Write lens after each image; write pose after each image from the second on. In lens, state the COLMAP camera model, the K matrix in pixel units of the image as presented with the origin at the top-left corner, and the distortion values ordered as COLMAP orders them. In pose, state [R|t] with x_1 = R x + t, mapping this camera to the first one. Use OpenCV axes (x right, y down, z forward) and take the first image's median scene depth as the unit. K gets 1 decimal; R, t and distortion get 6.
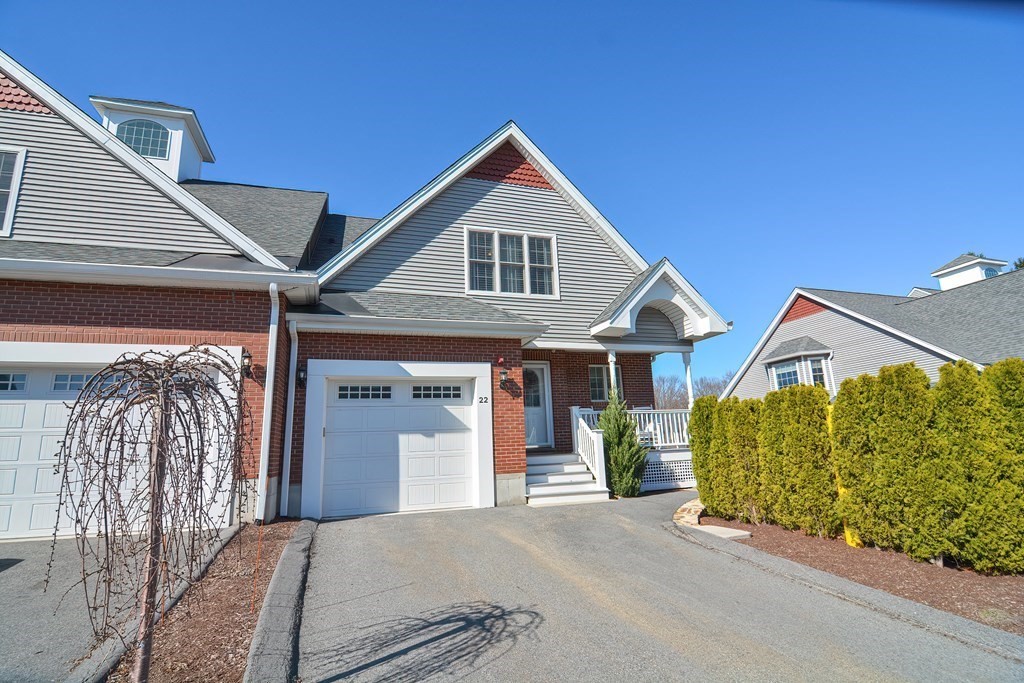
lens RADIAL K [[490.5, 0, 513.6], [0, 490.5, 340.5], [0, 0, 1]] dist [-0.009362, -0.008445]
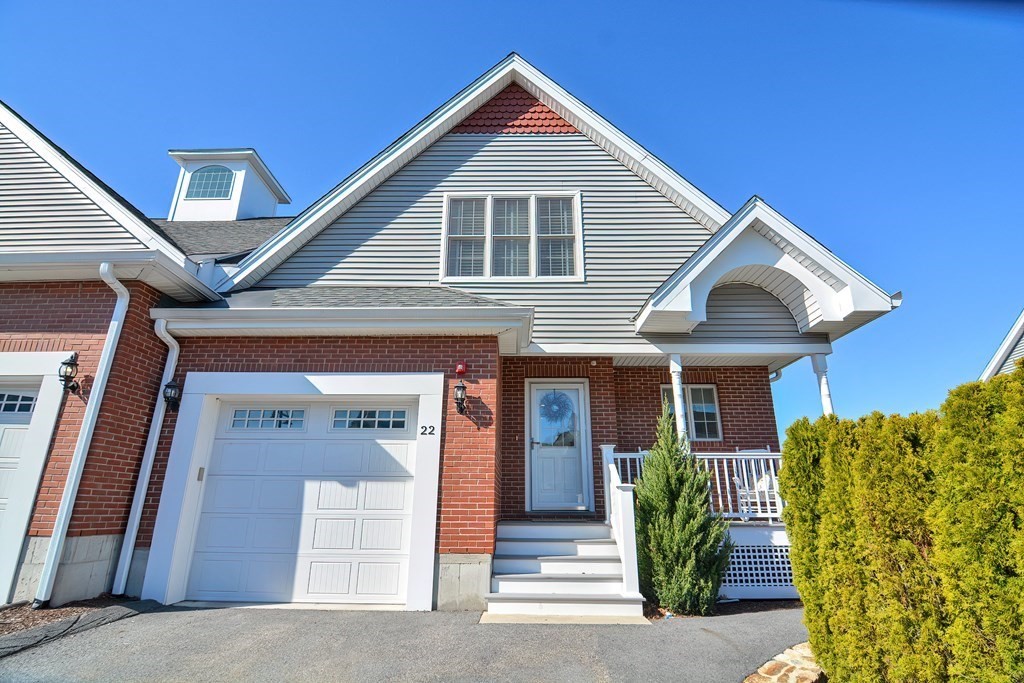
lens RADIAL K [[490.5, 0, 513.6], [0, 490.5, 341.8], [0, 0, 1]] dist [-0.009362, -0.008445]
pose [[0.944723, -0.061578, -0.322035, 0.237863], [0.029721, 0.994245, -0.102925, 0.070445], [0.326519, 0.087665, 0.941116, 0.397627]]
